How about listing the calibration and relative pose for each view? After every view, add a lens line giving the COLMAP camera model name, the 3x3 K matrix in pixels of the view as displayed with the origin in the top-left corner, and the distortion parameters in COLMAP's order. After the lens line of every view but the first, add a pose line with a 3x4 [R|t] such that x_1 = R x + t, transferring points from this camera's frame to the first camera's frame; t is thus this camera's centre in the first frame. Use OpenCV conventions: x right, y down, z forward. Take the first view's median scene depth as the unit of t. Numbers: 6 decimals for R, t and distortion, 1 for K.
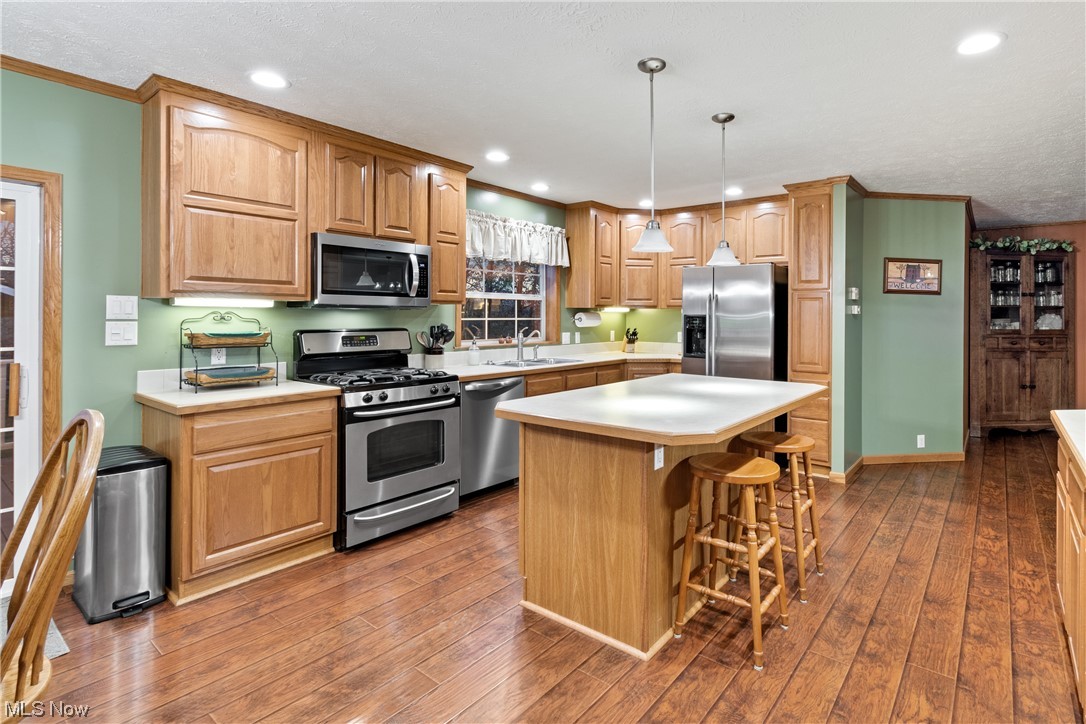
lens RADIAL K [[556.5, 0, 543.3], [0, 556.5, 309.6], [0, 0, 1]] dist [-0.001683, -0.001101]
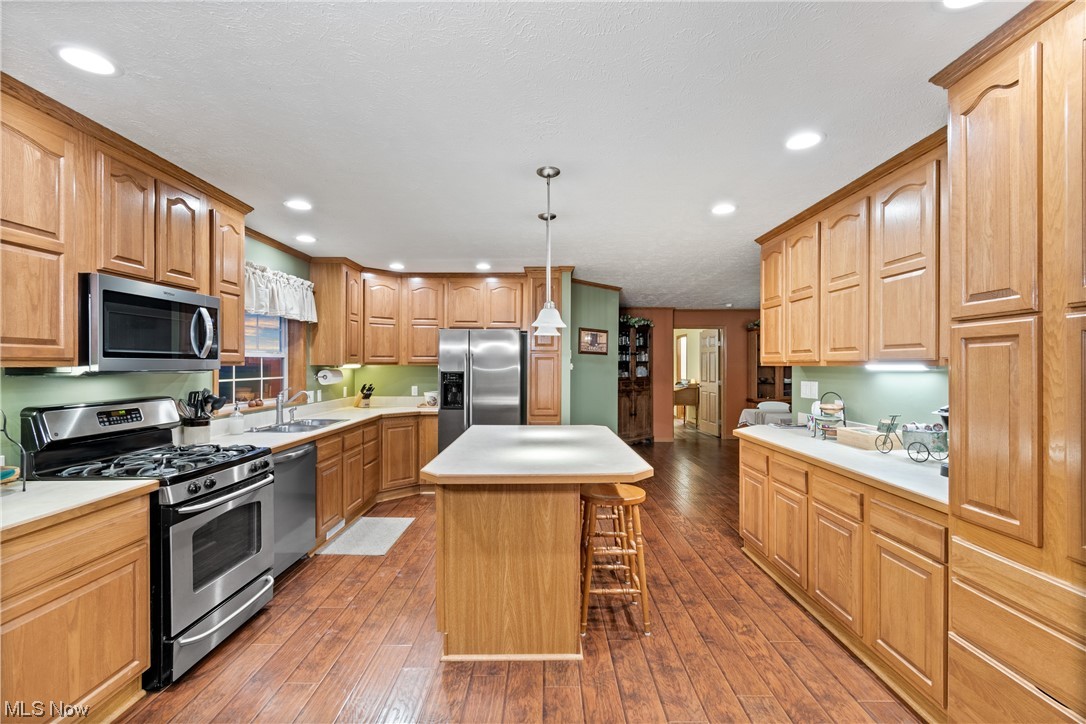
lens RADIAL K [[520.6, 0, 543.0], [0, 520.6, 362.0], [0, 0, 1]] dist [0.002684, -0.005936]
pose [[0.774767, -0.005295, 0.632225, -0.394905], [0.000940, 0.999973, 0.007224, -0.027415], [-0.632246, -0.005003, 0.774751, 0.100269]]
